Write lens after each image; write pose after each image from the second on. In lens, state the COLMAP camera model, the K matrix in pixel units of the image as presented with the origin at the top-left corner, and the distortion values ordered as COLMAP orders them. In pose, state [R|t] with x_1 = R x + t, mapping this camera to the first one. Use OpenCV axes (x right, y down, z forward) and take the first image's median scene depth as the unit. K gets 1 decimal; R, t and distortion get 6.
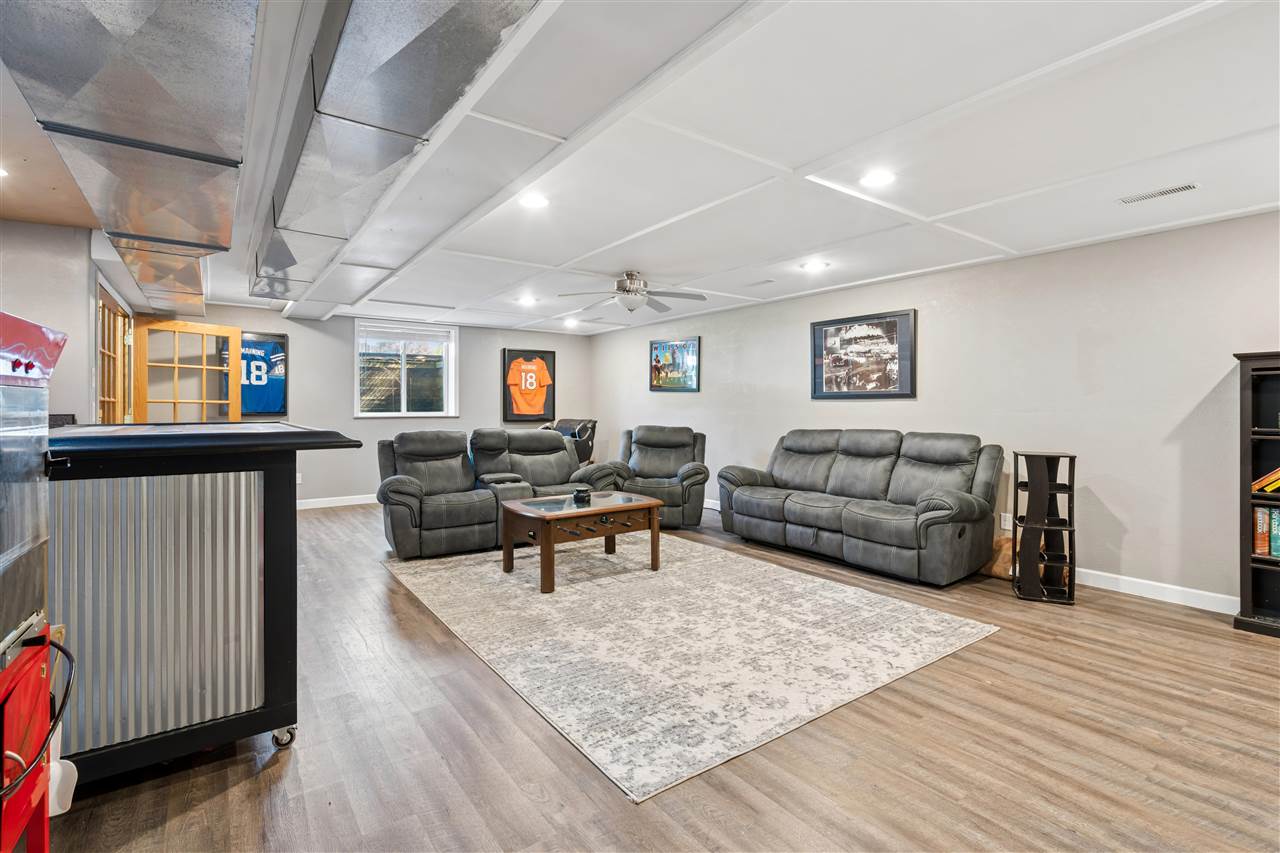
lens RADIAL K [[582.9, 0, 645.6], [0, 582.9, 419.8], [0, 0, 1]] dist [-0.023744, 0.008404]
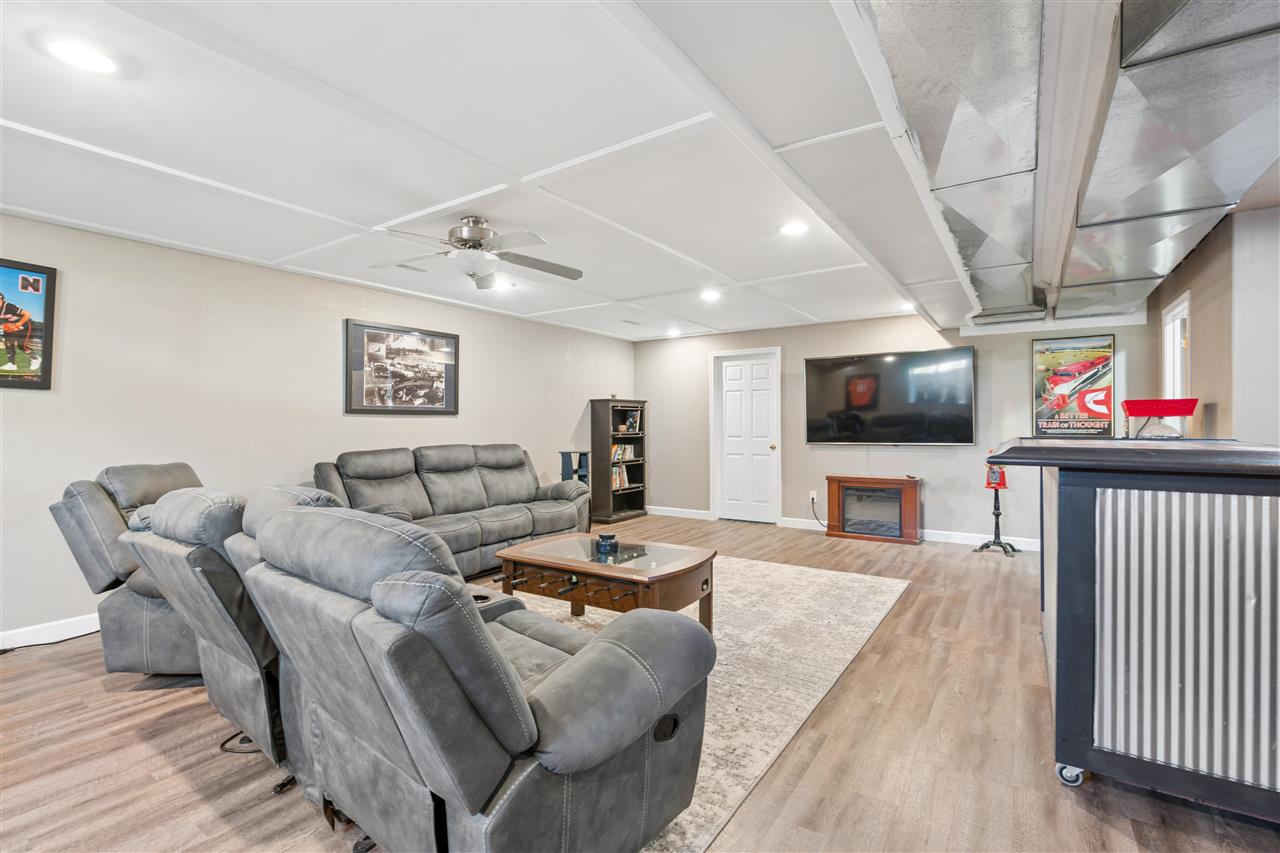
lens RADIAL K [[582.9, 0, 645.6], [0, 582.9, 419.8], [0, 0, 1]] dist [-0.023744, 0.008404]
pose [[-0.337886, 0.008234, 0.941151, -0.661075], [0.026220, 0.999656, 0.000668, -0.018494], [-0.940822, 0.024903, -0.337986, 0.971161]]
